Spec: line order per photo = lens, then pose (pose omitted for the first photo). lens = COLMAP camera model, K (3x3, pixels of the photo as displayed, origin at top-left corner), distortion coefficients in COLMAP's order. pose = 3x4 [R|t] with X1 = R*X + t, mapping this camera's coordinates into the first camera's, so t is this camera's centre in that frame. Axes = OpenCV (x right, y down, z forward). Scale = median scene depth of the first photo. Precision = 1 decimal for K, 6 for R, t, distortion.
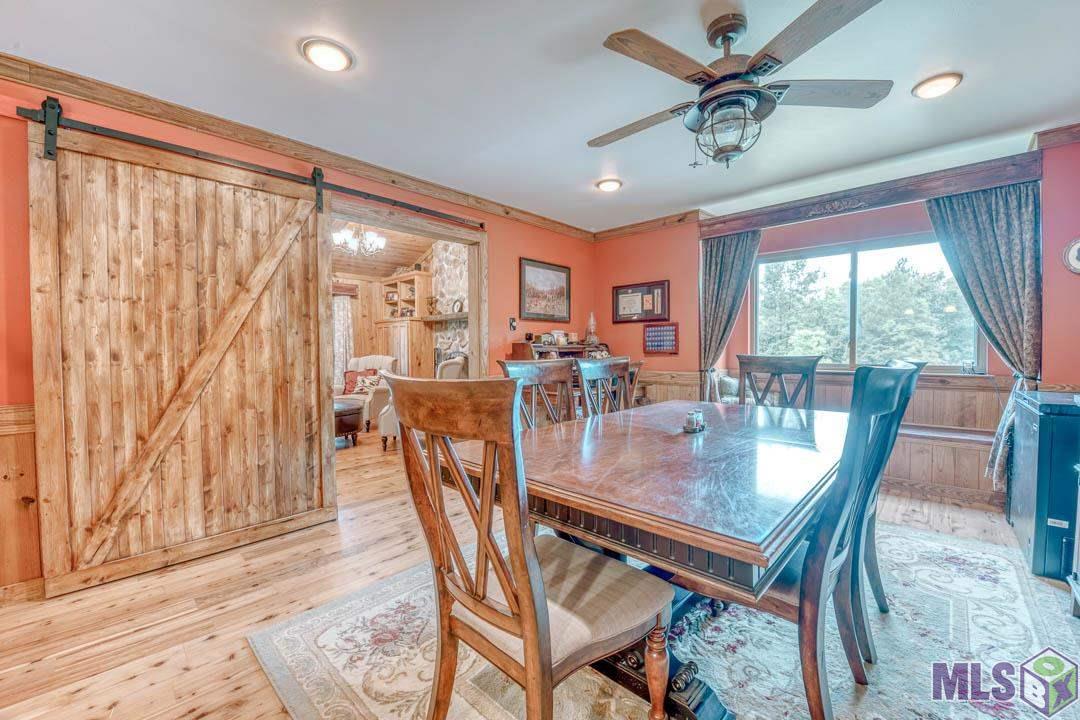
lens RADIAL K [[431.7, 0, 540.0], [0, 431.7, 360.0], [0, 0, 1]] dist [-0.016281, -0.003923]
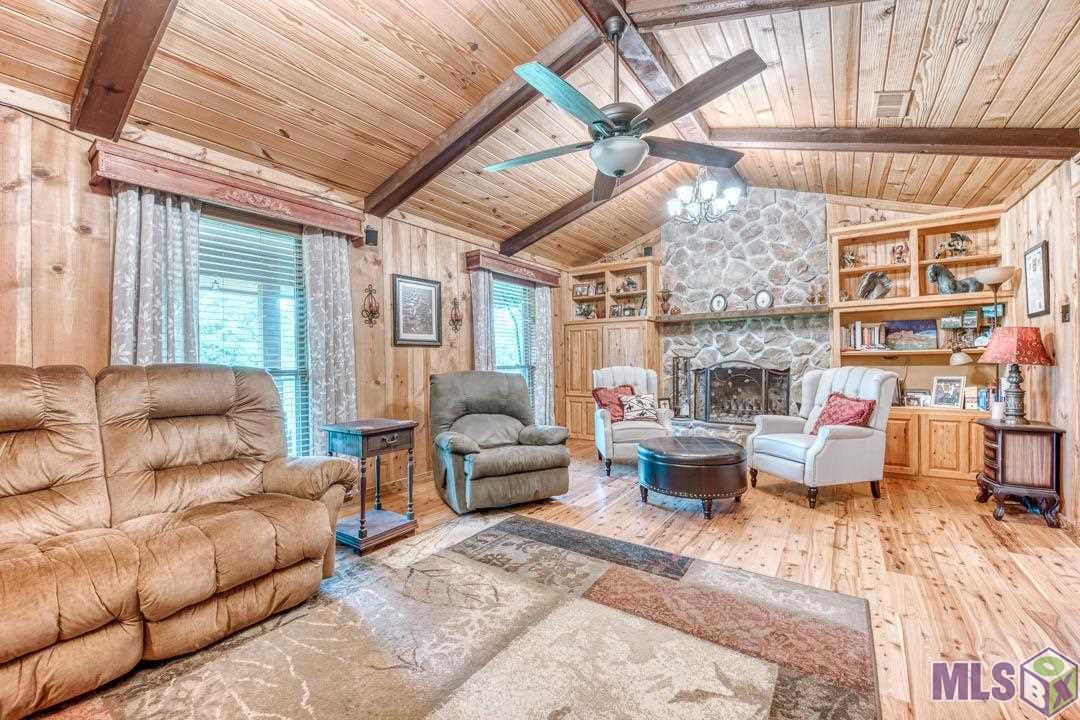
lens RADIAL K [[431.7, 0, 540.0], [0, 431.7, 360.0], [0, 0, 1]] dist [-0.016281, -0.003923]
pose [[0.988923, -0.003161, 0.148393, -0.590260], [0.006858, 0.999678, -0.024411, -0.004256], [-0.148268, 0.025158, 0.988627, 0.268824]]
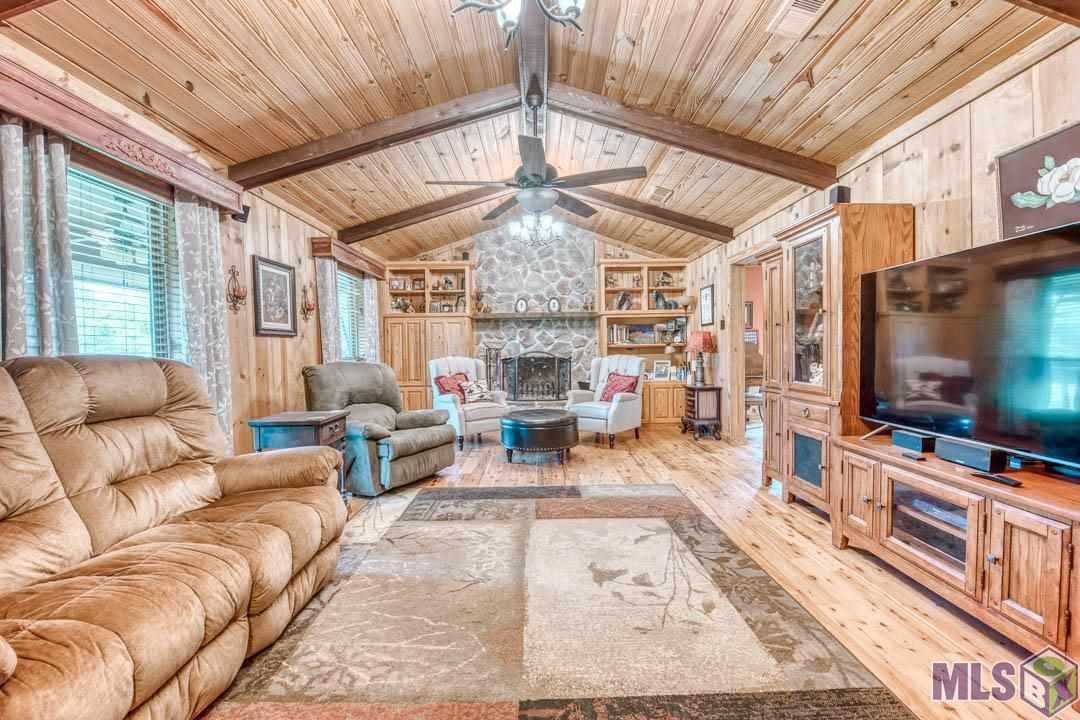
lens RADIAL K [[431.7, 0, 540.0], [0, 431.7, 360.0], [0, 0, 1]] dist [-0.016281, -0.003923]
pose [[0.720692, -0.019040, 0.692994, -0.789328], [0.024215, 0.999704, 0.002284, -0.002100], [-0.692833, 0.015135, 0.720939, 0.259448]]
